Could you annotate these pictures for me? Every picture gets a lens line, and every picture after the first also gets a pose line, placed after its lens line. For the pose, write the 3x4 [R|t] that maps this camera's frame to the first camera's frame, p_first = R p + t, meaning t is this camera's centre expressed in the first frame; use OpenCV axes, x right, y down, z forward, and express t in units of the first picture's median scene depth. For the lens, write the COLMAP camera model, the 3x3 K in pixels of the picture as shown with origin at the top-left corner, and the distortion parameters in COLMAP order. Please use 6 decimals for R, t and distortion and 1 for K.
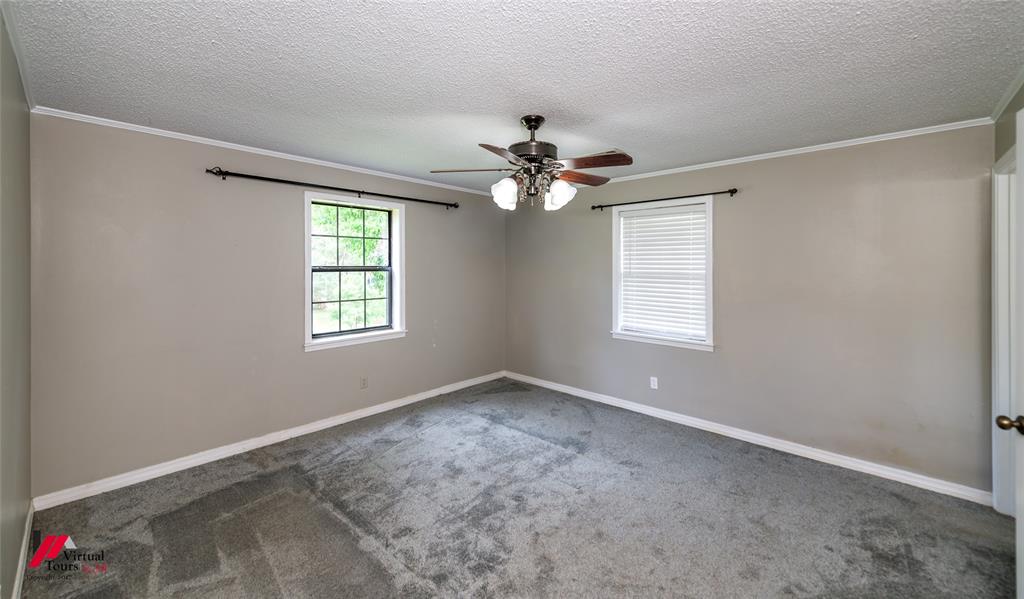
lens RADIAL K [[406.5, 0, 515.5], [0, 406.5, 258.4], [0, 0, 1]] dist [0.000824, -0.000163]
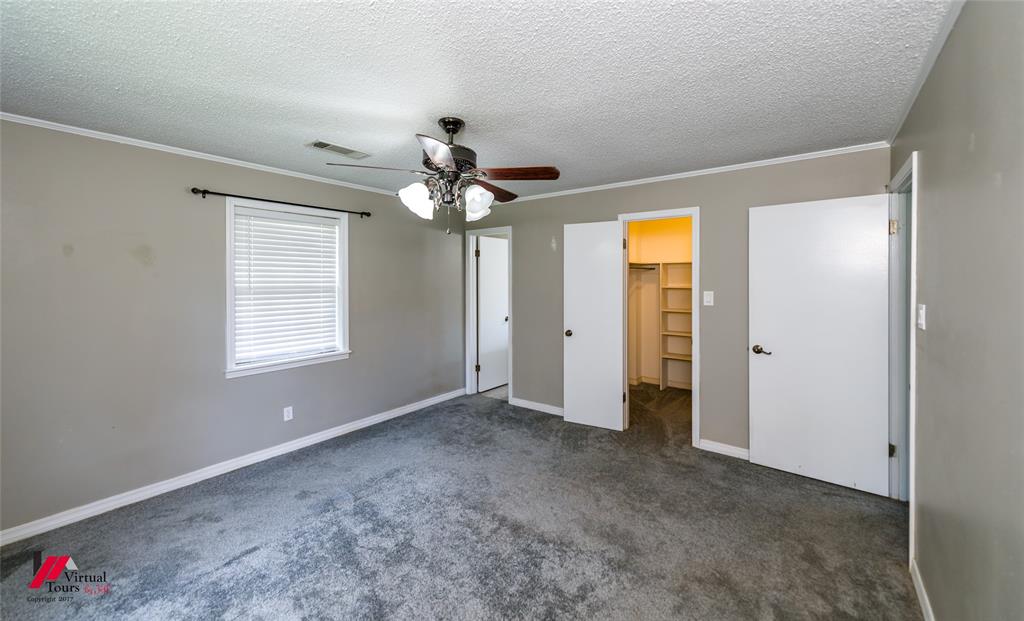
lens RADIAL K [[411.9, 0, 509.8], [0, 411.9, 278.5], [0, 0, 1]] dist [0.019492, 0.000098]
pose [[-0.095871, -0.001629, 0.995392, -0.645174], [-0.014030, 0.999902, 0.000285, 0.011568], [-0.995295, -0.013938, -0.095884, 0.679554]]
